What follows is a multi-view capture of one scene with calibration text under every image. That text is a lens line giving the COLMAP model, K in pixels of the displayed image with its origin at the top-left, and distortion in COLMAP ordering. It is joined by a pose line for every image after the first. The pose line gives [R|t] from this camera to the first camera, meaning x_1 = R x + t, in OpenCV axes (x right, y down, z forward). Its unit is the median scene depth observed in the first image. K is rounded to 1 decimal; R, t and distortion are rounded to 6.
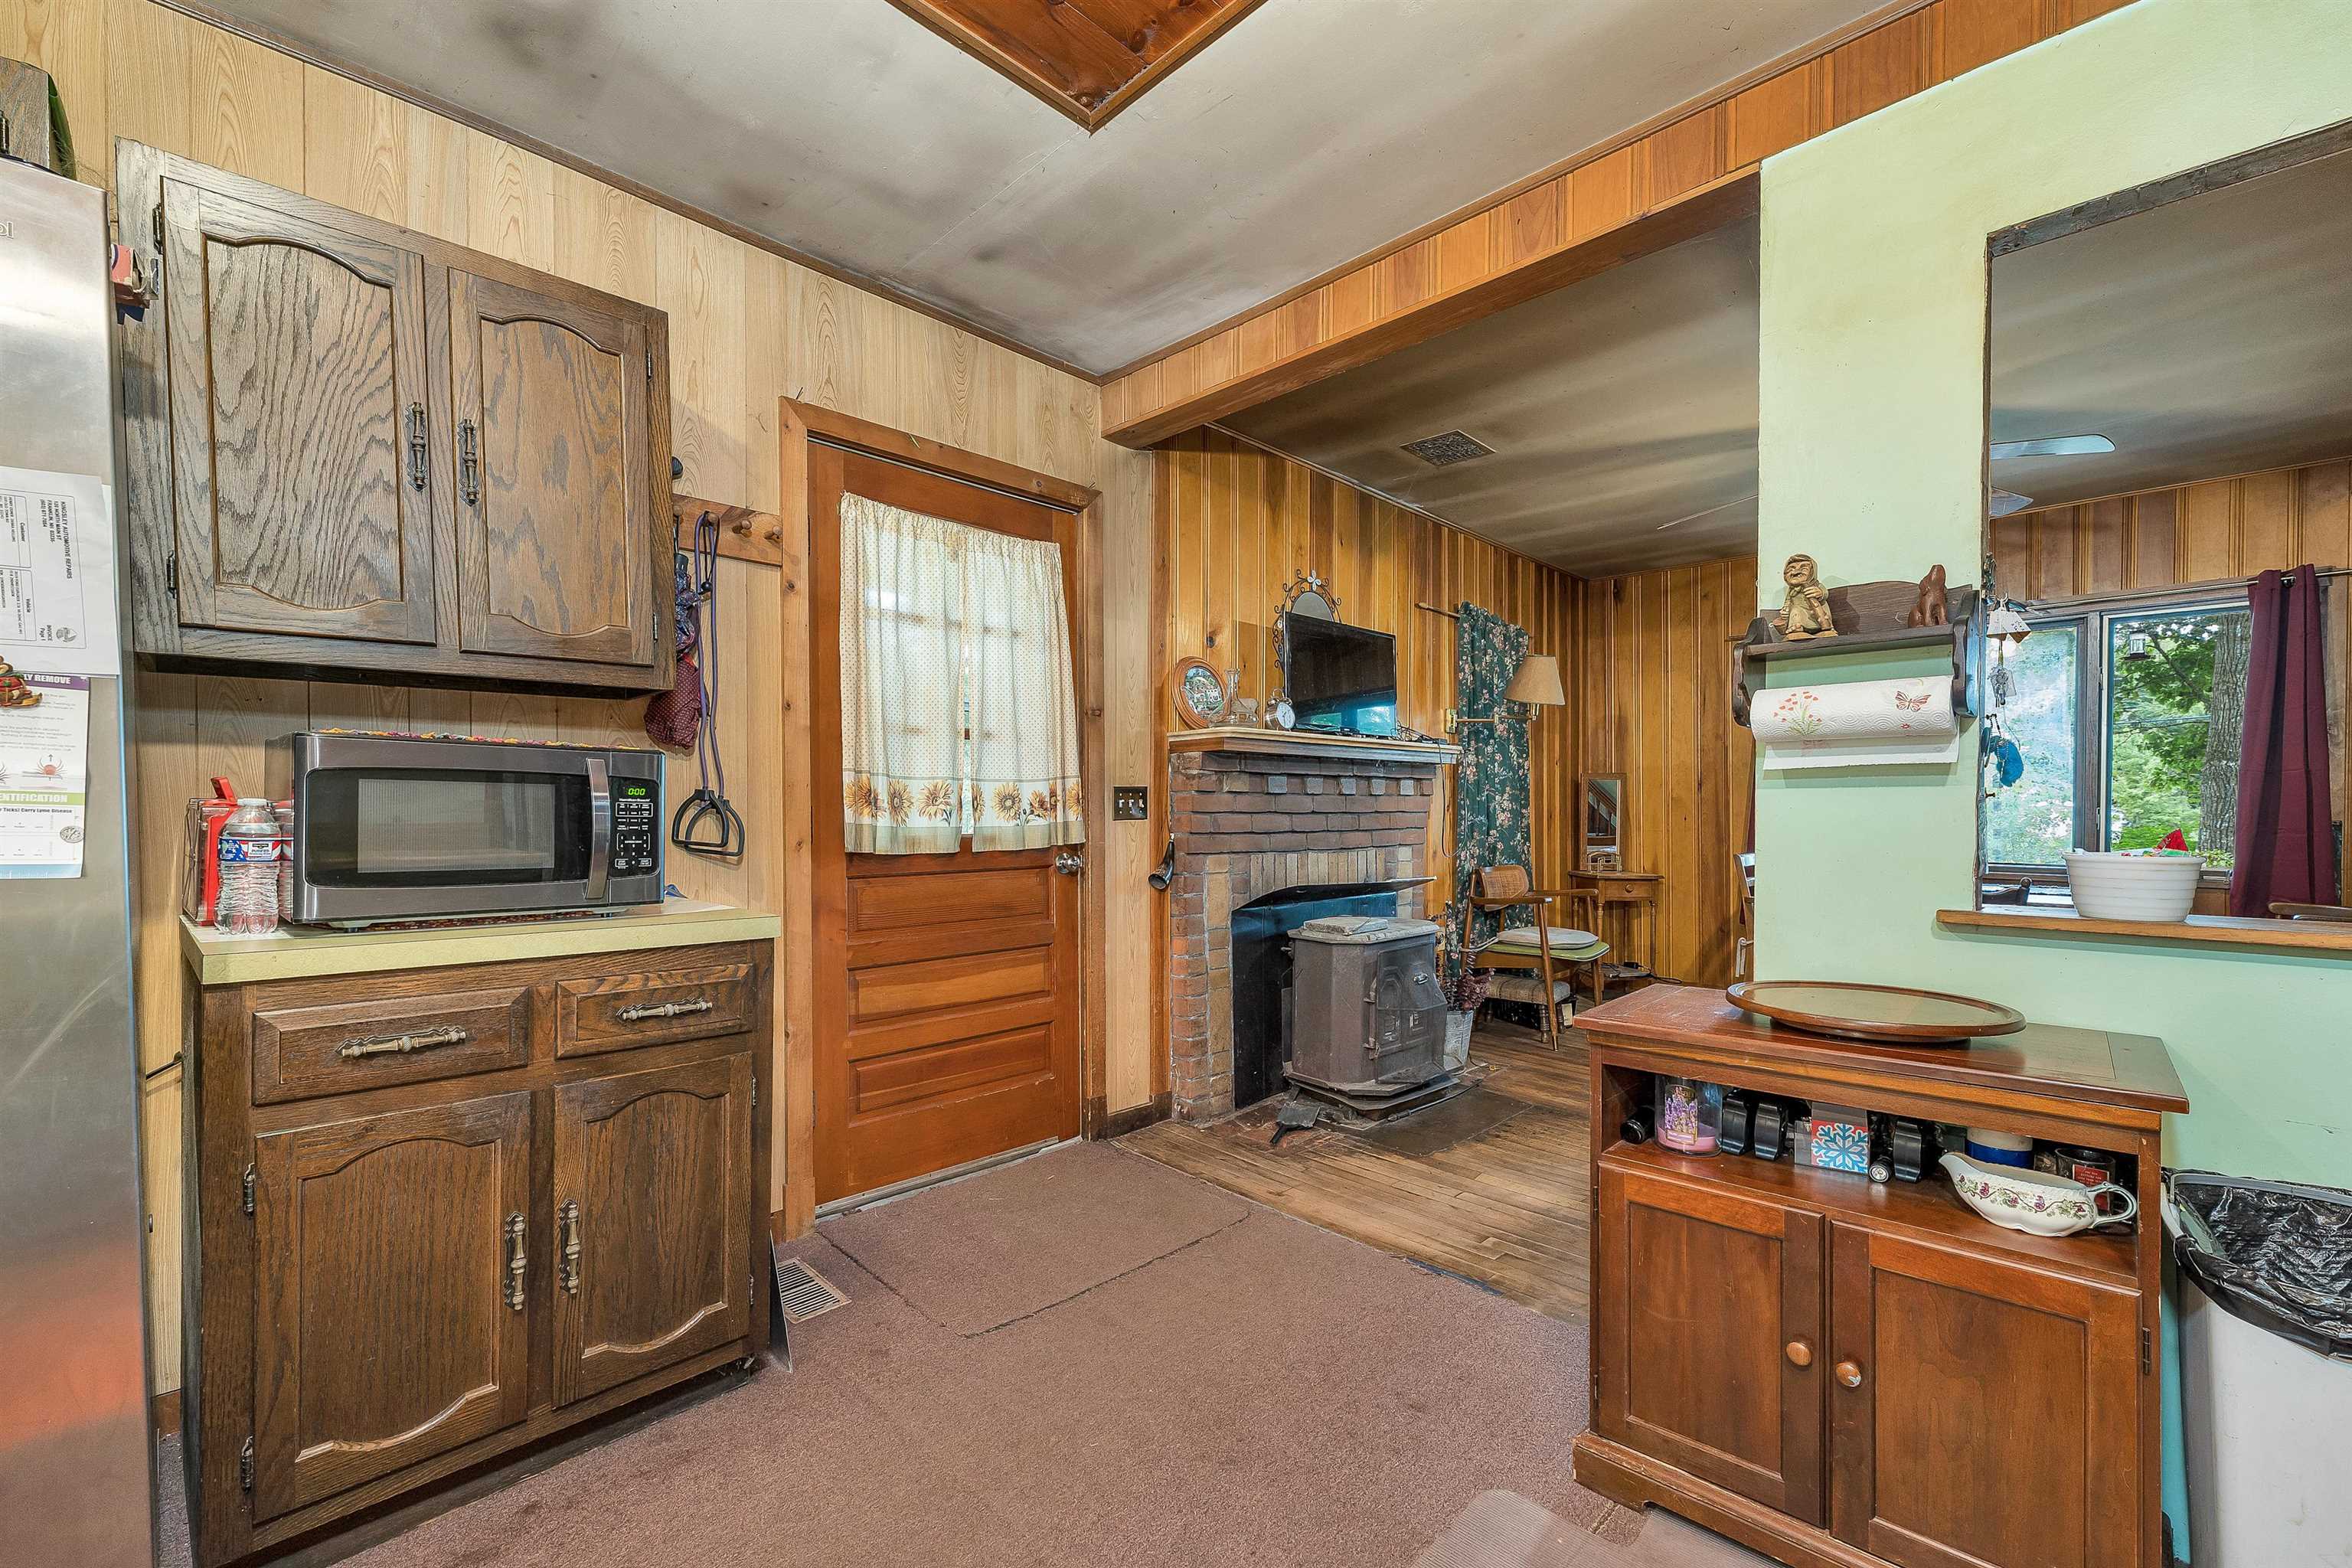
lens RADIAL K [[969.4, 0, 1184.3], [0, 969.4, 820.9], [0, 0, 1]] dist [-0.002841, -0.000021]
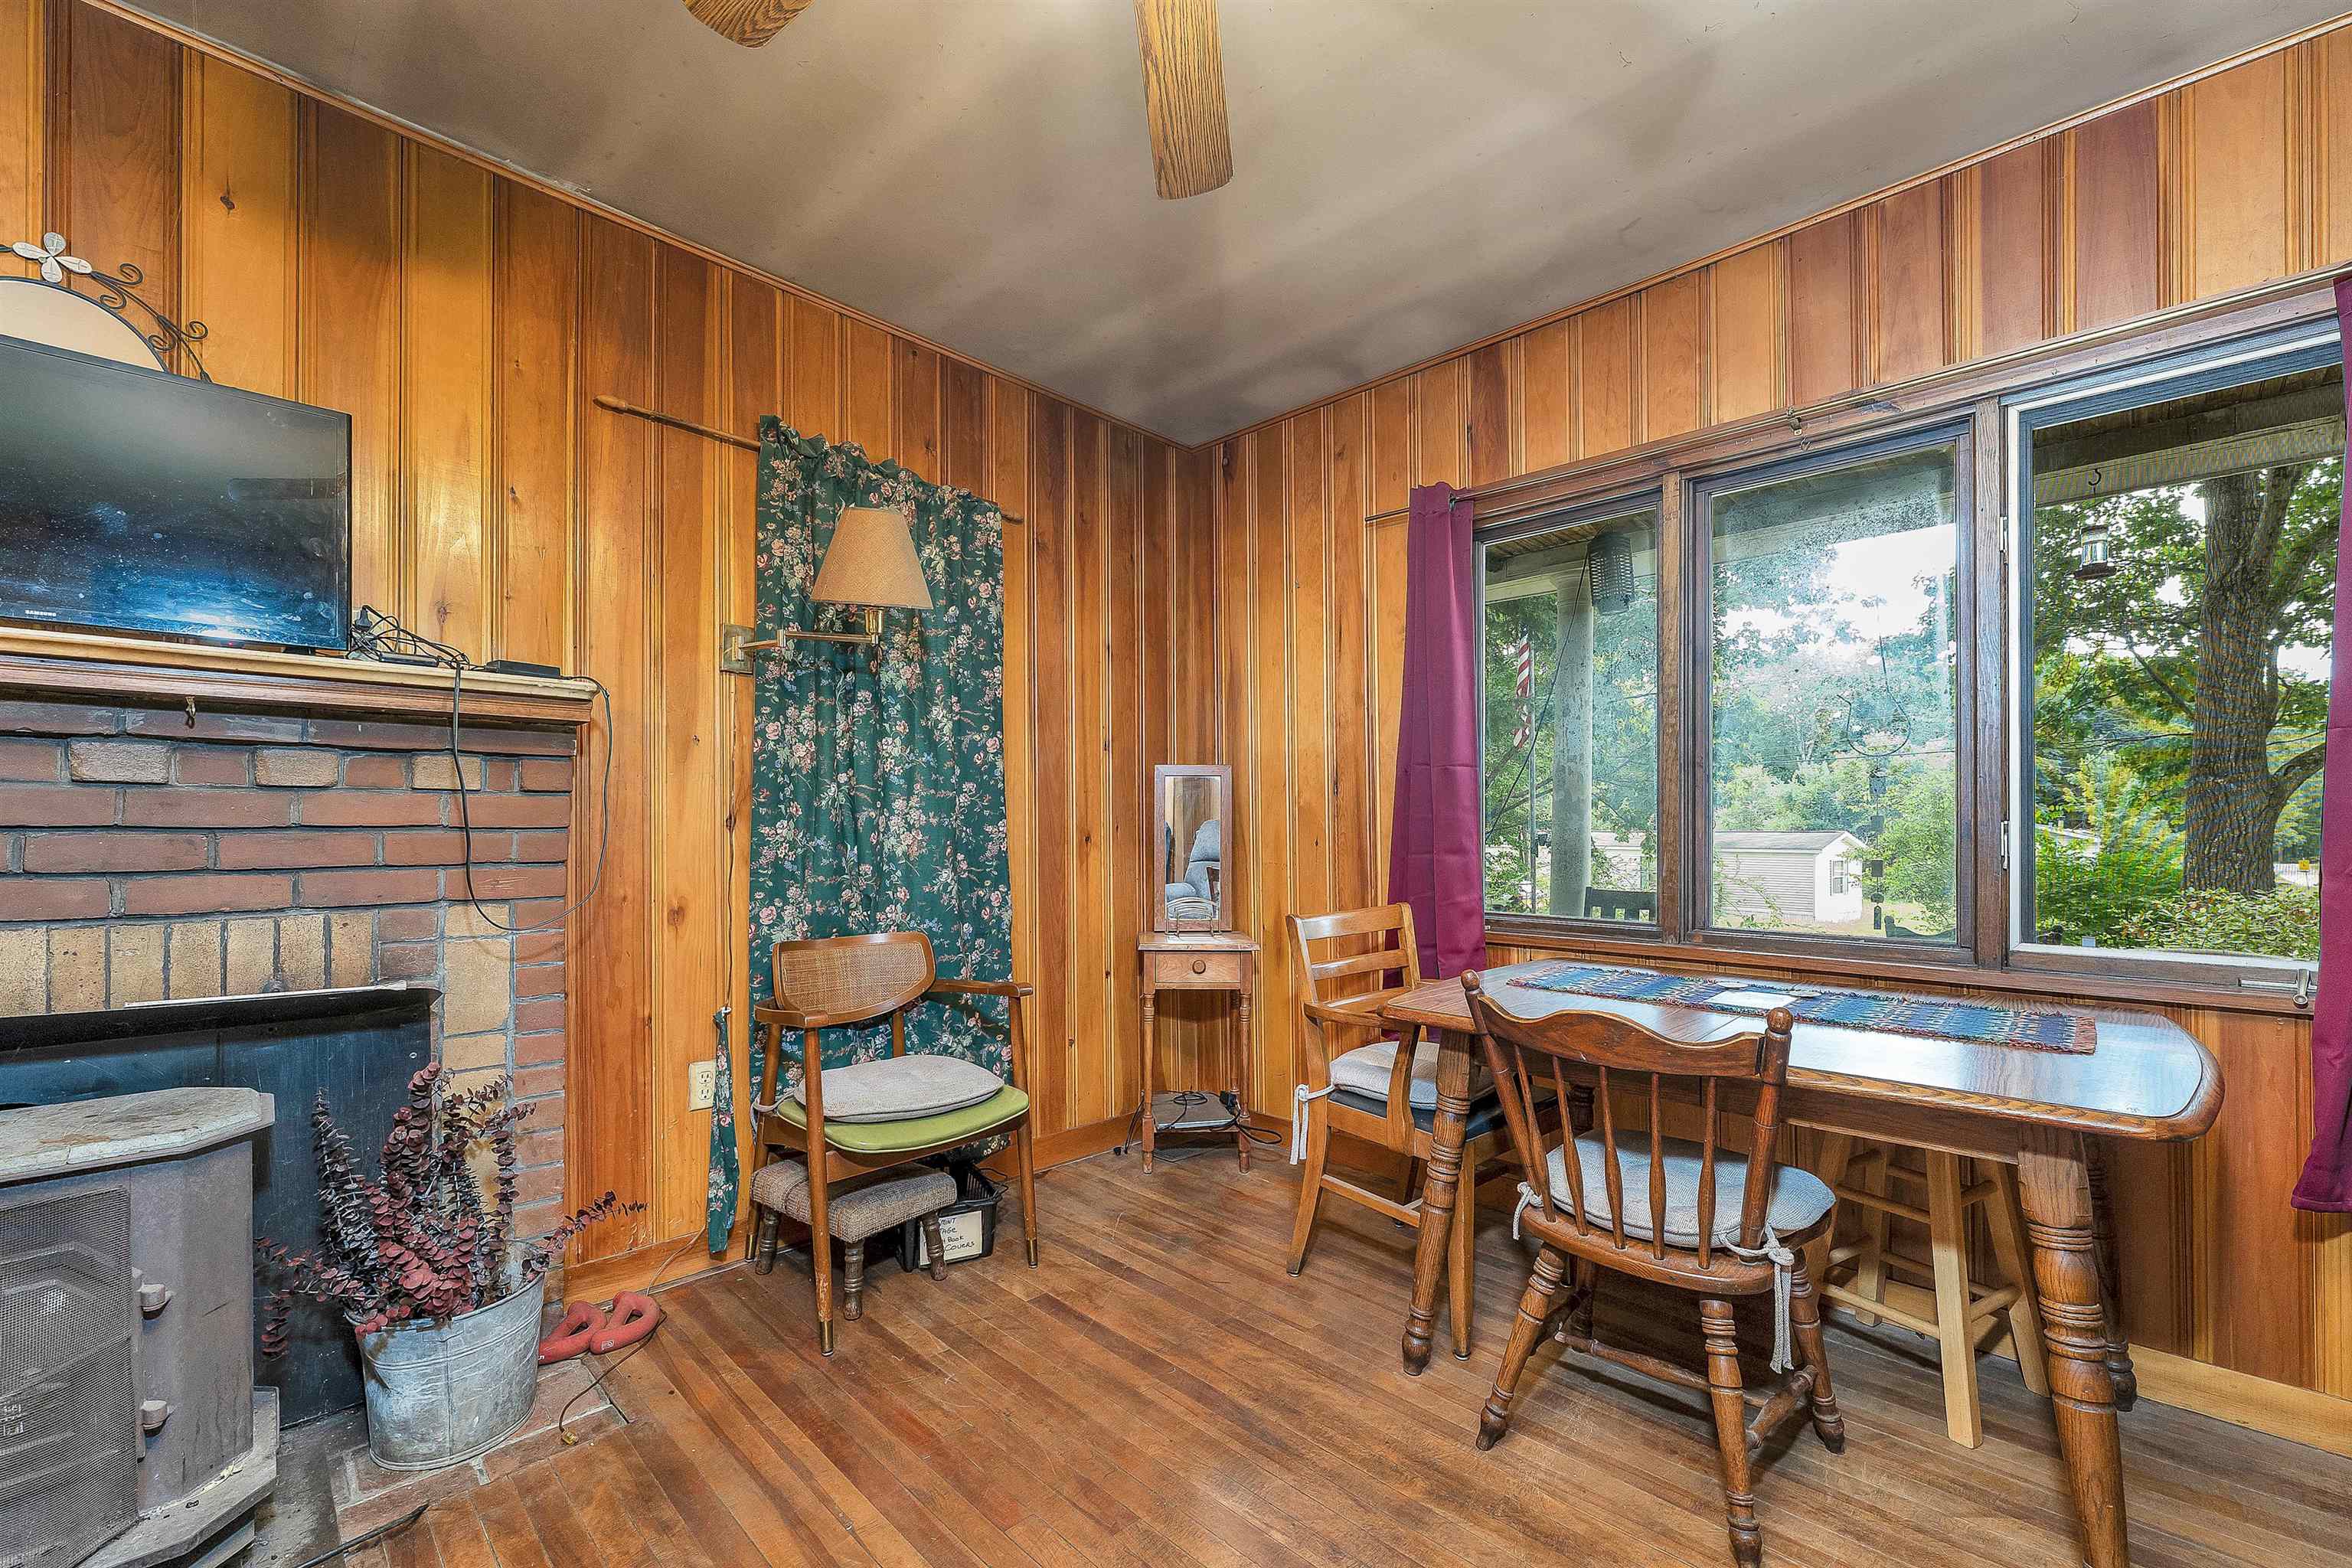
lens RADIAL K [[984.2, 0, 1168.6], [0, 984.2, 822.3], [0, 0, 1]] dist [-0.002017, -0.000629]
pose [[0.999947, 0.001281, 0.010213, 0.938136], [-0.001047, 0.999737, -0.022918, -0.003329], [-0.010240, 0.022906, 0.999685, 0.926686]]
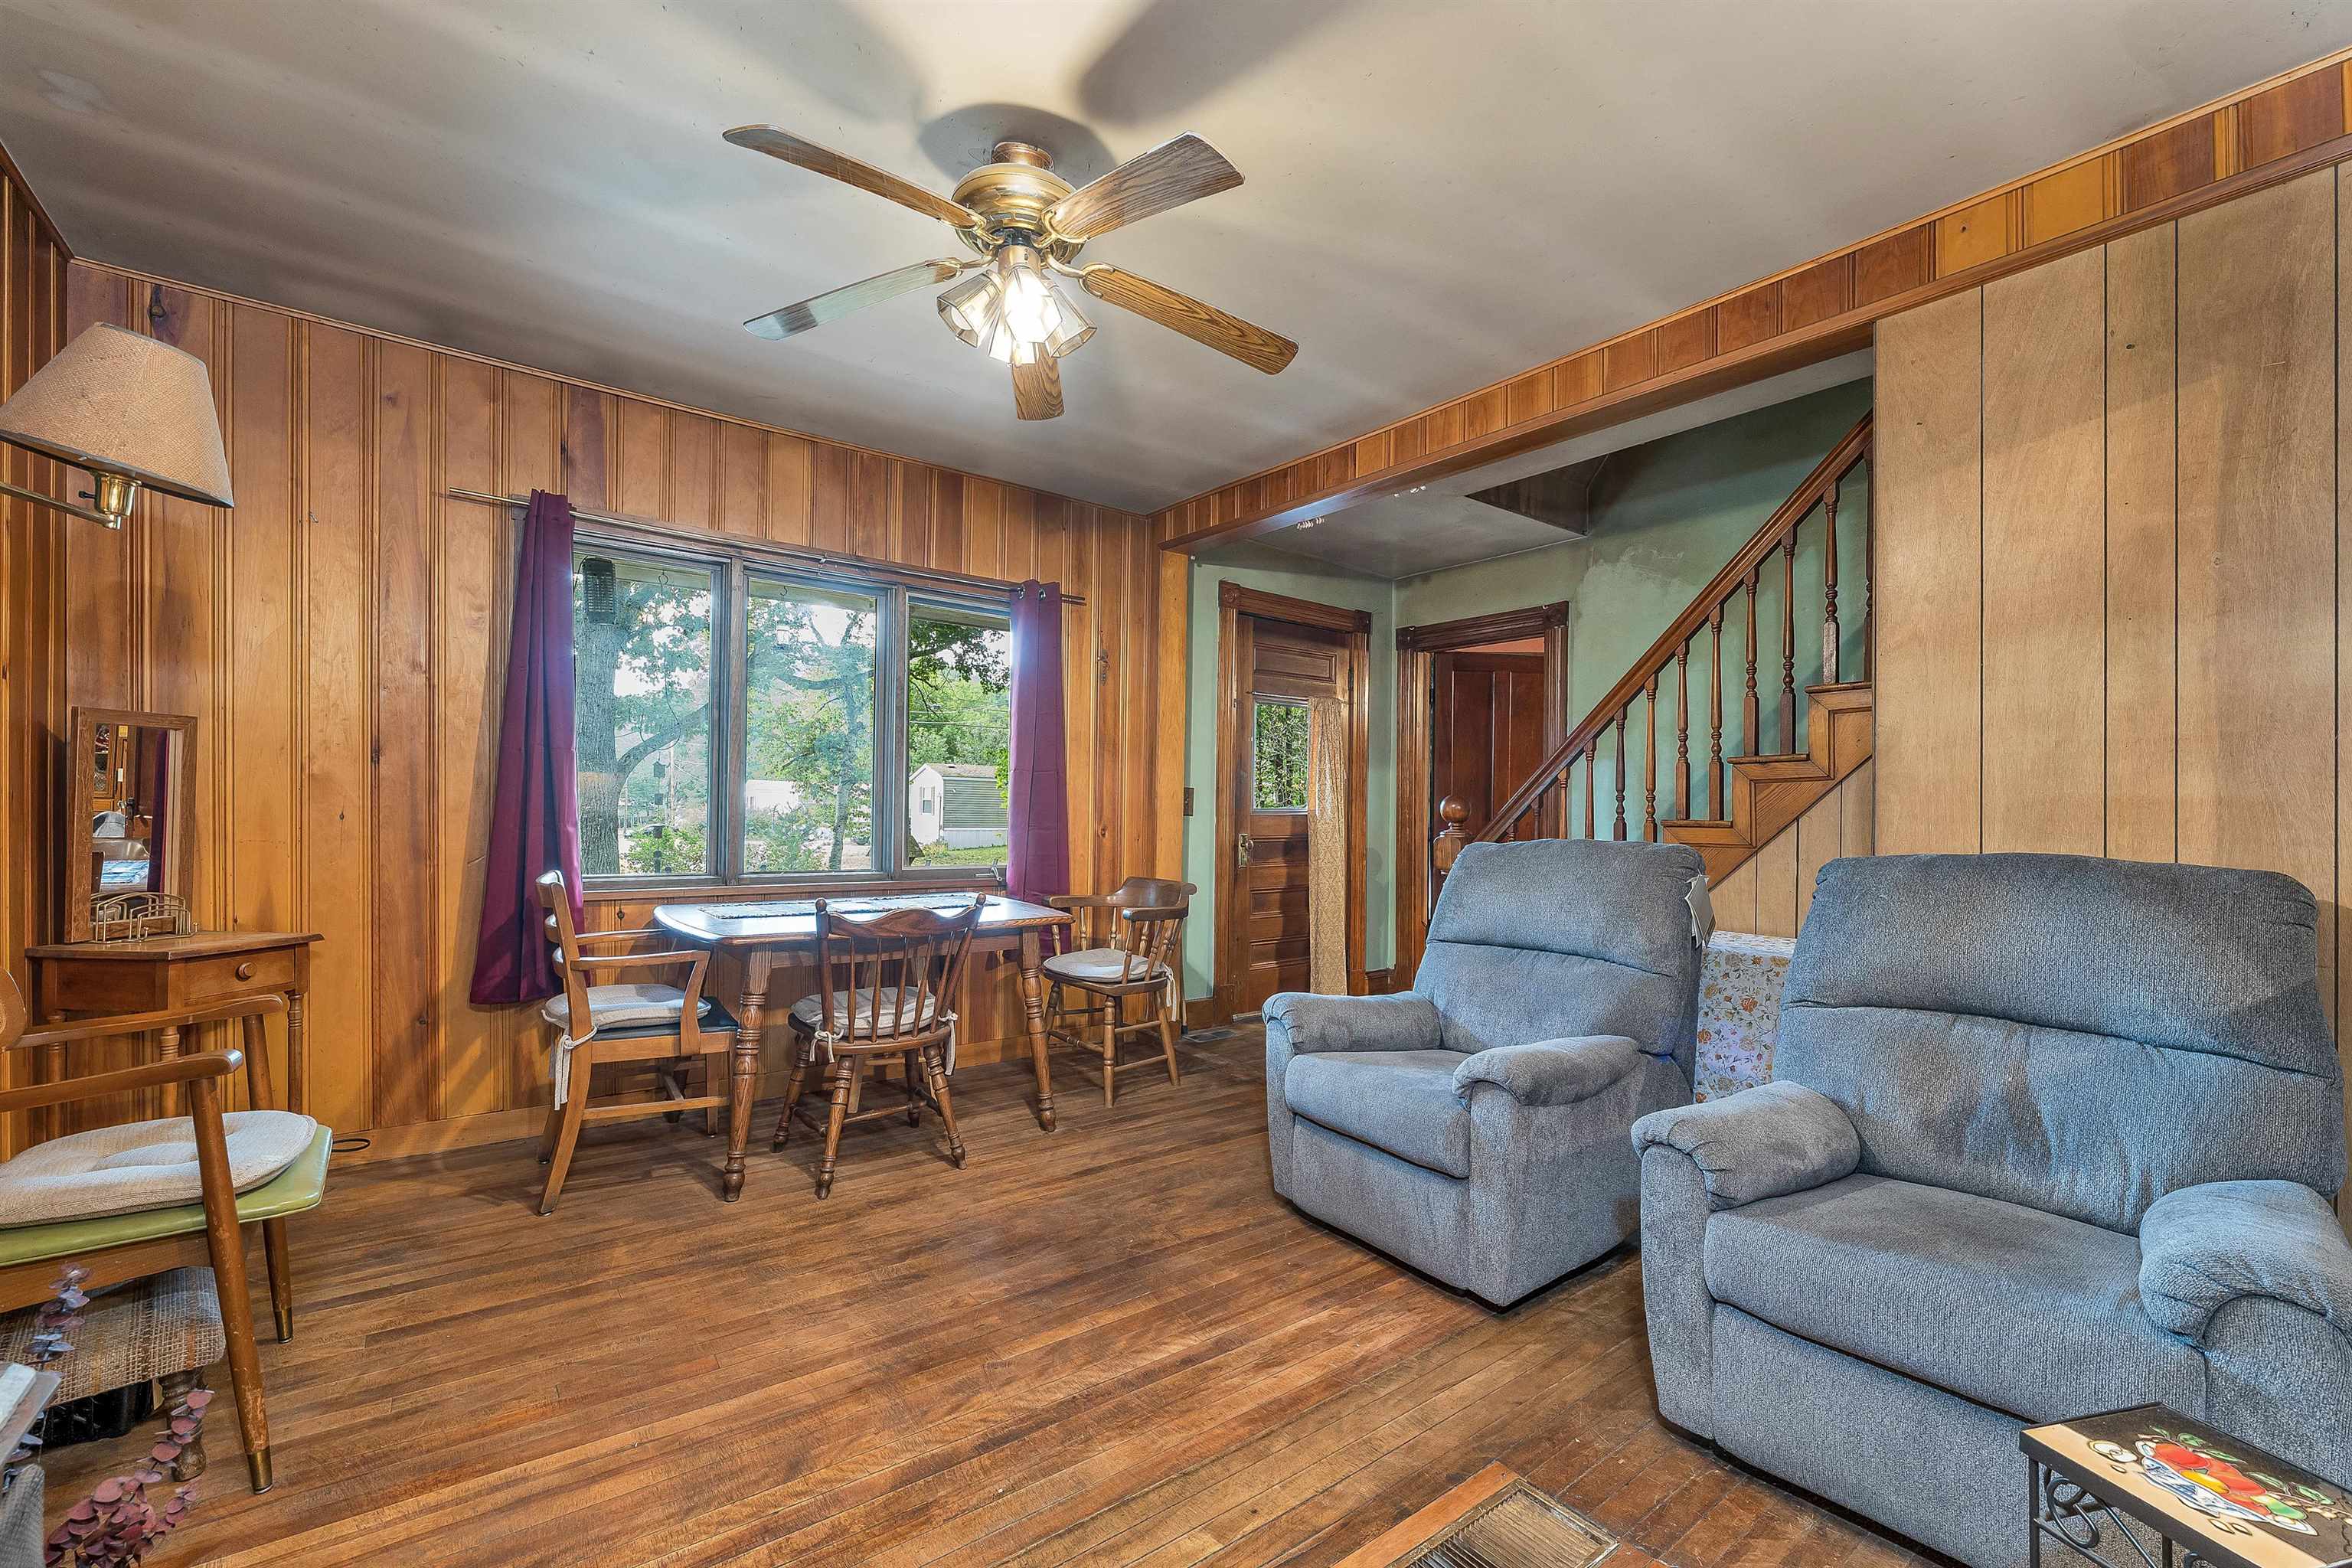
lens RADIAL K [[977.4, 0, 1185.0], [0, 977.4, 802.0], [0, 0, 1]] dist [-0.000380, -0.000153]
pose [[0.121236, 0.008305, 0.992589, 0.139981], [0.000990, 0.999963, -0.008488, -0.012542], [-0.992623, 0.002012, 0.121223, 1.089350]]
